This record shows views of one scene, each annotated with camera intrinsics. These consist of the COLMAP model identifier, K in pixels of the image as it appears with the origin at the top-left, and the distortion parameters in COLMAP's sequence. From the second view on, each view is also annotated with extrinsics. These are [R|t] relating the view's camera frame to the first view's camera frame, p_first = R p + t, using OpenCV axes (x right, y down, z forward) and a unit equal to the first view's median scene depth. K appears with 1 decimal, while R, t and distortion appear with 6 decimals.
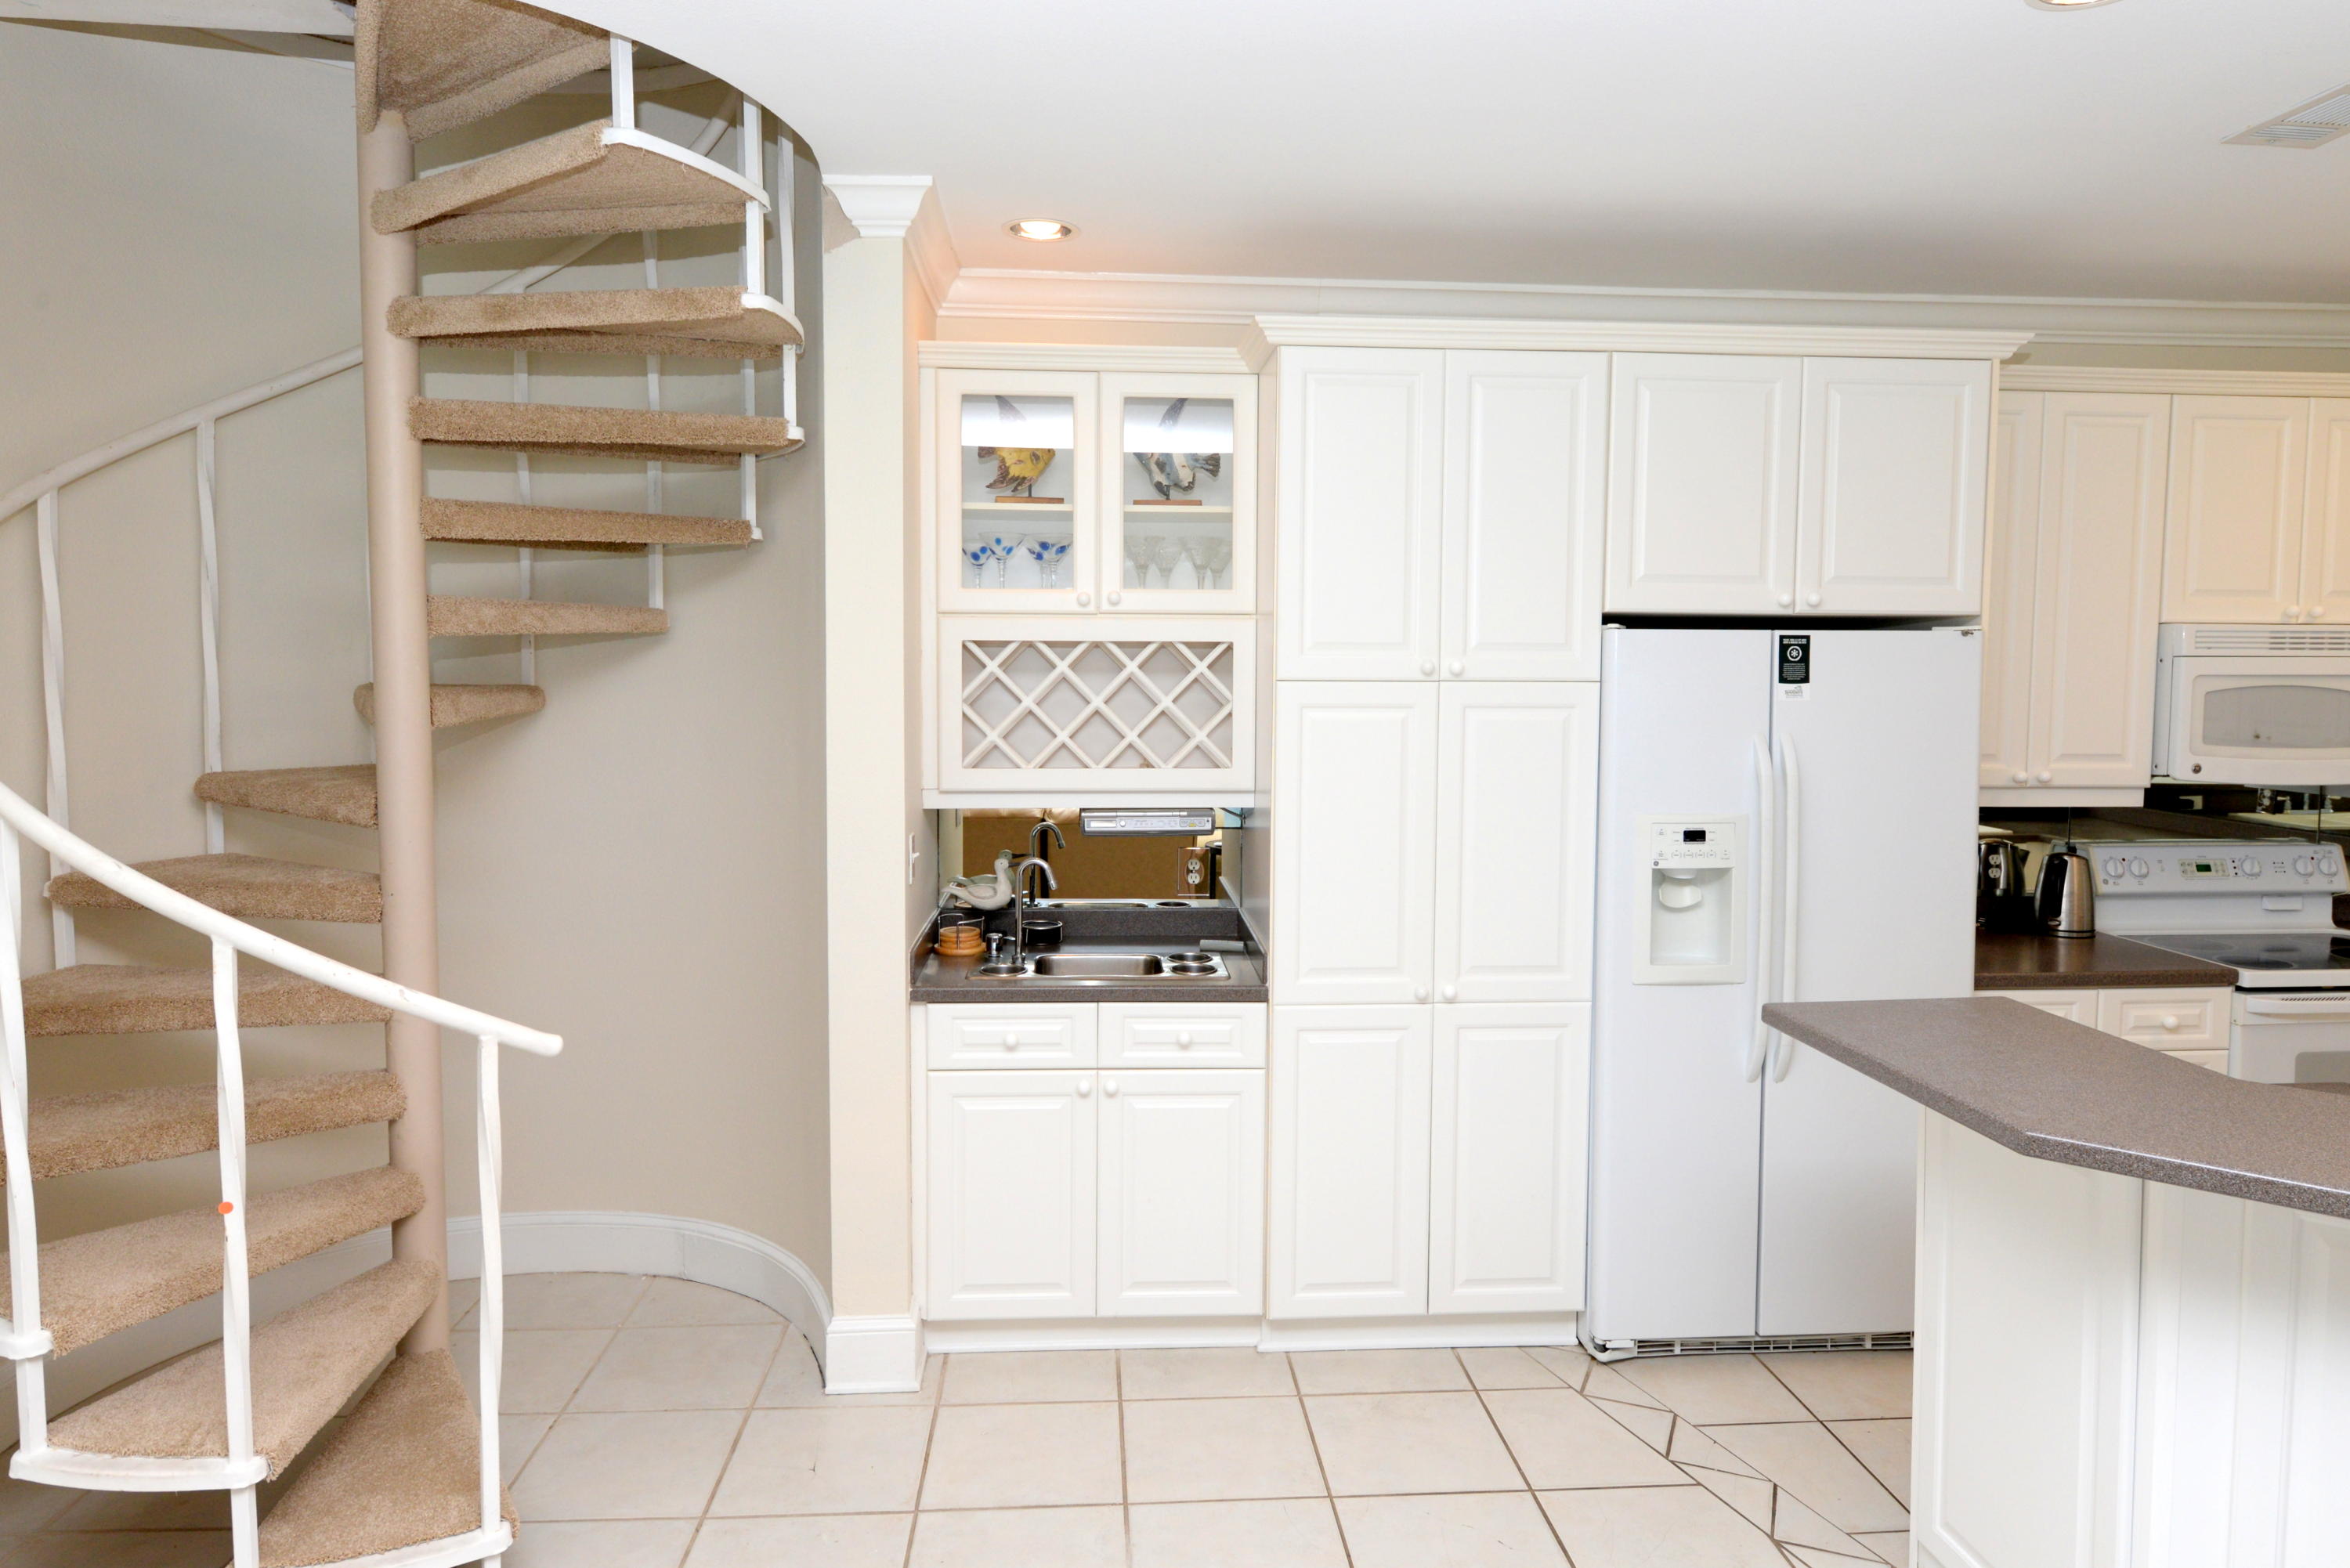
lens RADIAL K [[1426.7, 0, 1171.8], [0, 1426.7, 778.0], [0, 0, 1]] dist [-0.006130, -0.000264]
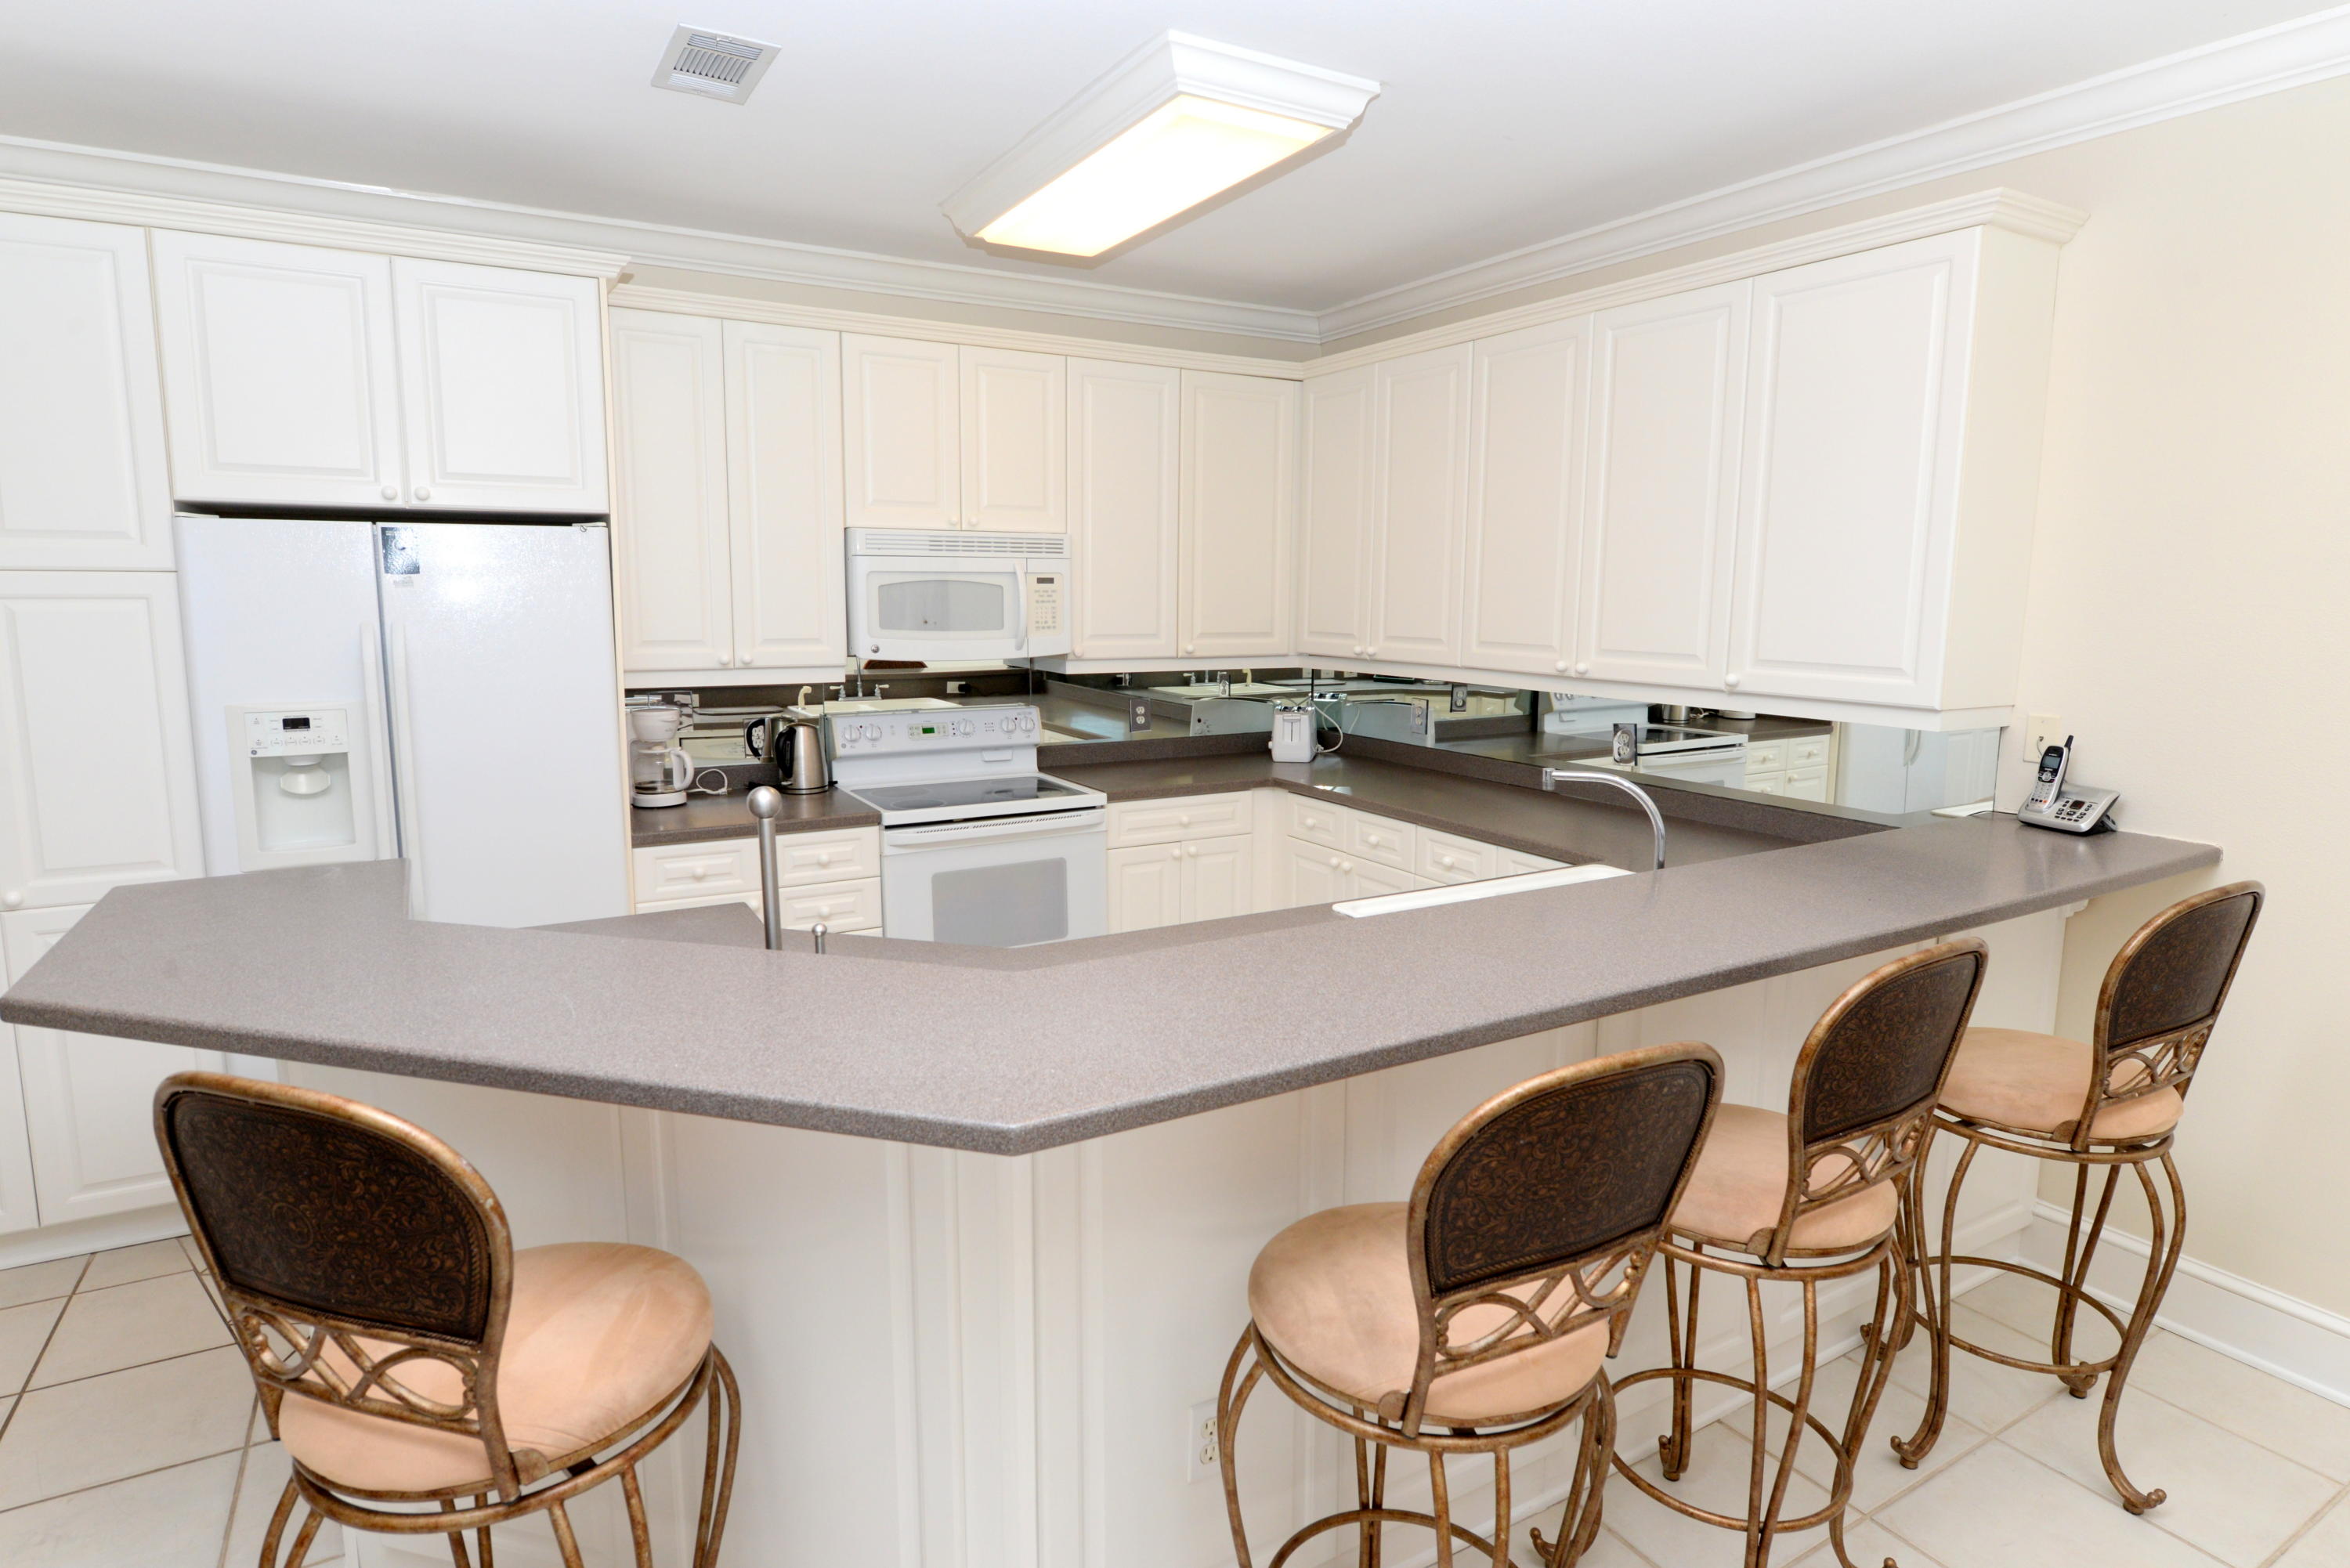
lens RADIAL K [[1258.6, 0, 1177.7], [0, 1258.6, 779.2], [0, 0, 1]] dist [-0.007409, -0.000174]
pose [[0.893442, -0.062577, 0.444799, 0.495688], [0.023650, 0.995428, 0.092540, 0.011235], [-0.448556, -0.072160, 0.890837, -0.085625]]
